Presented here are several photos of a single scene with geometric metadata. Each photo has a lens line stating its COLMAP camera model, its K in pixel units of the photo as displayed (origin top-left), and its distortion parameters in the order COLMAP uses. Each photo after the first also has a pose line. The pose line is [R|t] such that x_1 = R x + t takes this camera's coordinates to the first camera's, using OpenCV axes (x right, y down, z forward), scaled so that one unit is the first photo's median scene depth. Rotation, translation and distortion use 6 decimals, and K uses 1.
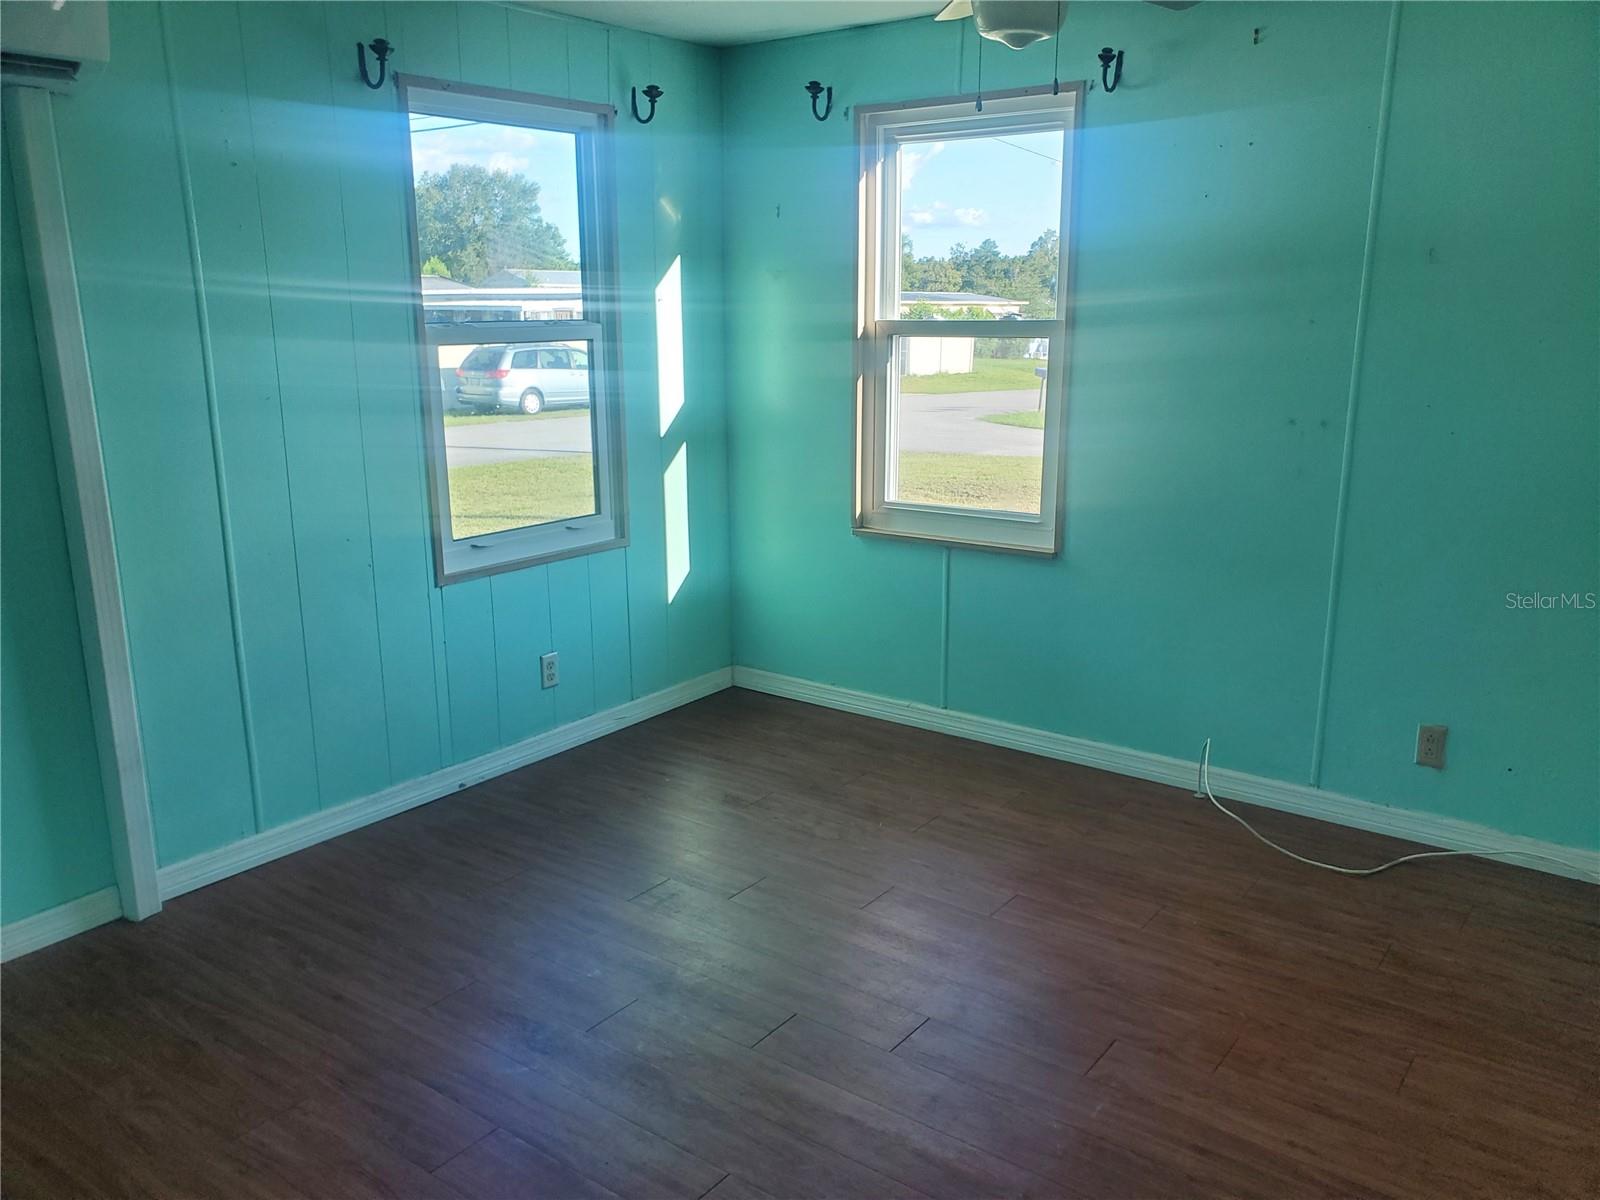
lens RADIAL K [[1234.6, 0, 800.7], [0, 1234.6, 603.9], [0, 0, 1]] dist [-0.002998, -0.000815]
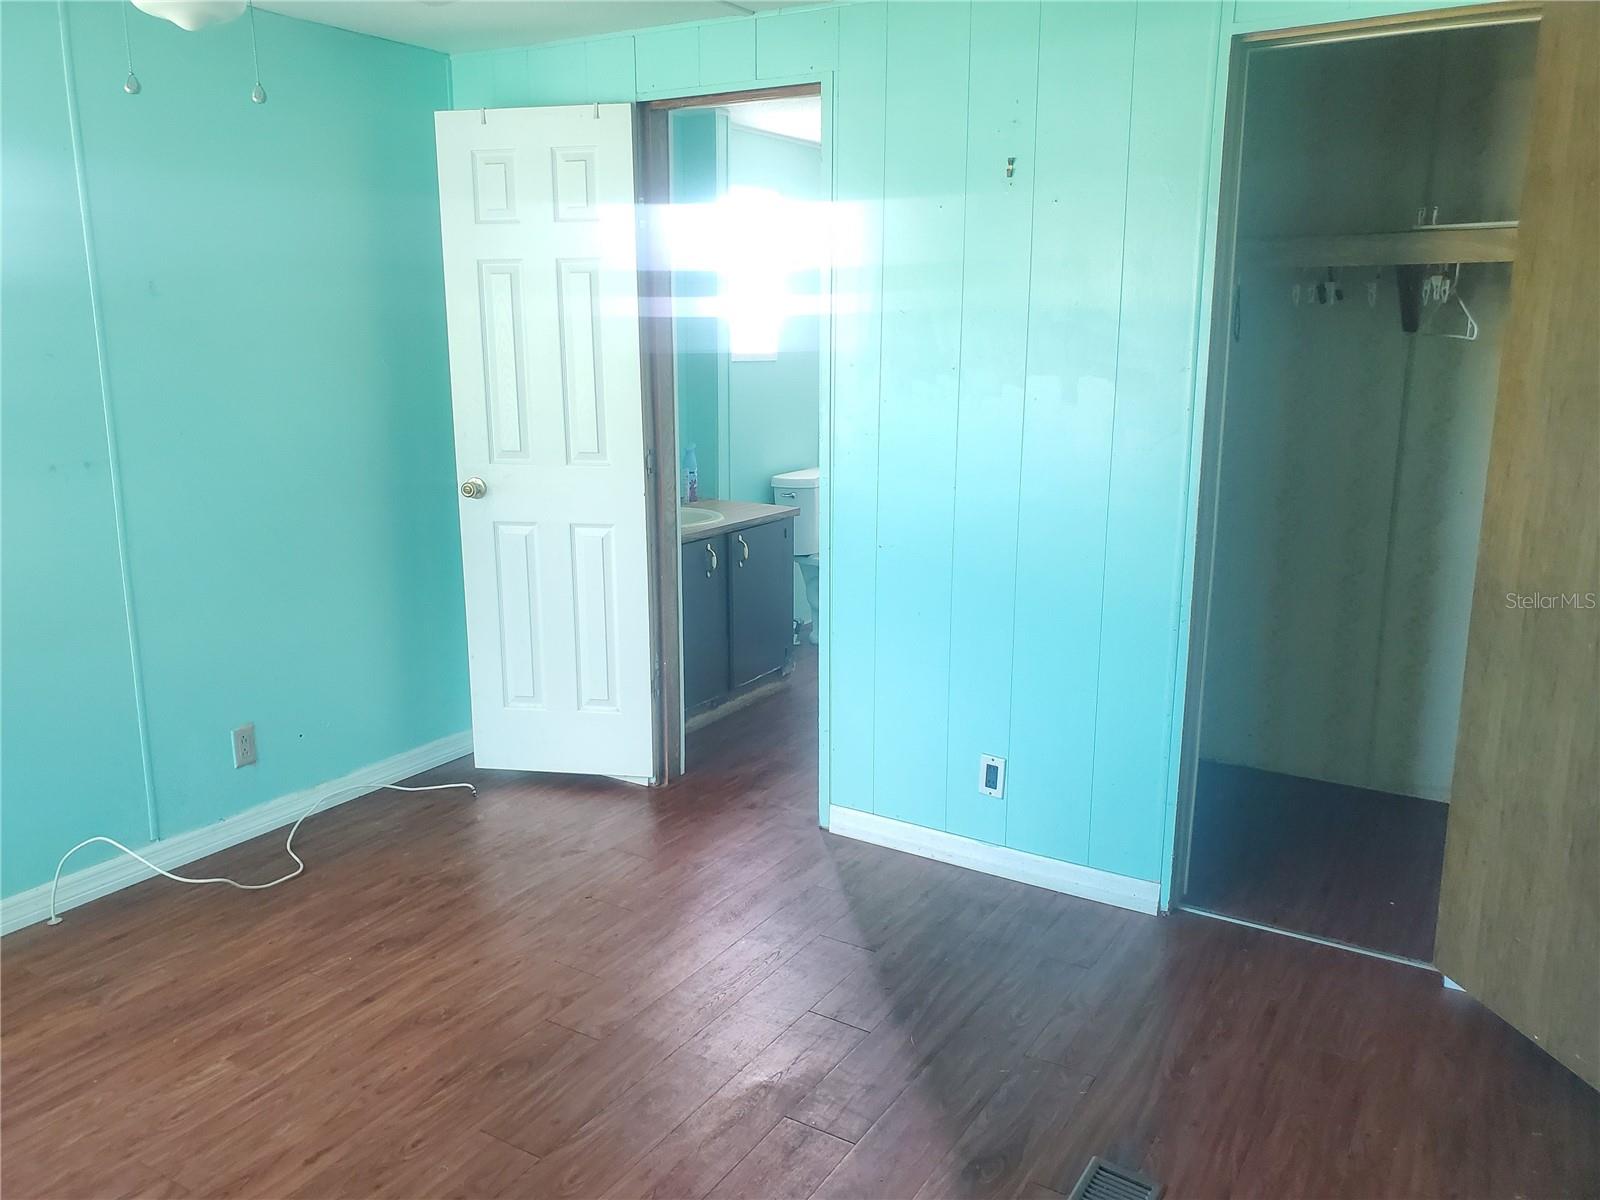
lens RADIAL K [[1234.6, 0, 799.8], [0, 1234.6, 597.0], [0, 0, 1]] dist [-0.002998, -0.000815]
pose [[-0.083100, -0.220084, 0.971935, -0.560192], [0.234074, 0.943711, 0.233706, -0.149399], [-0.968661, 0.246926, -0.026907, 0.556984]]
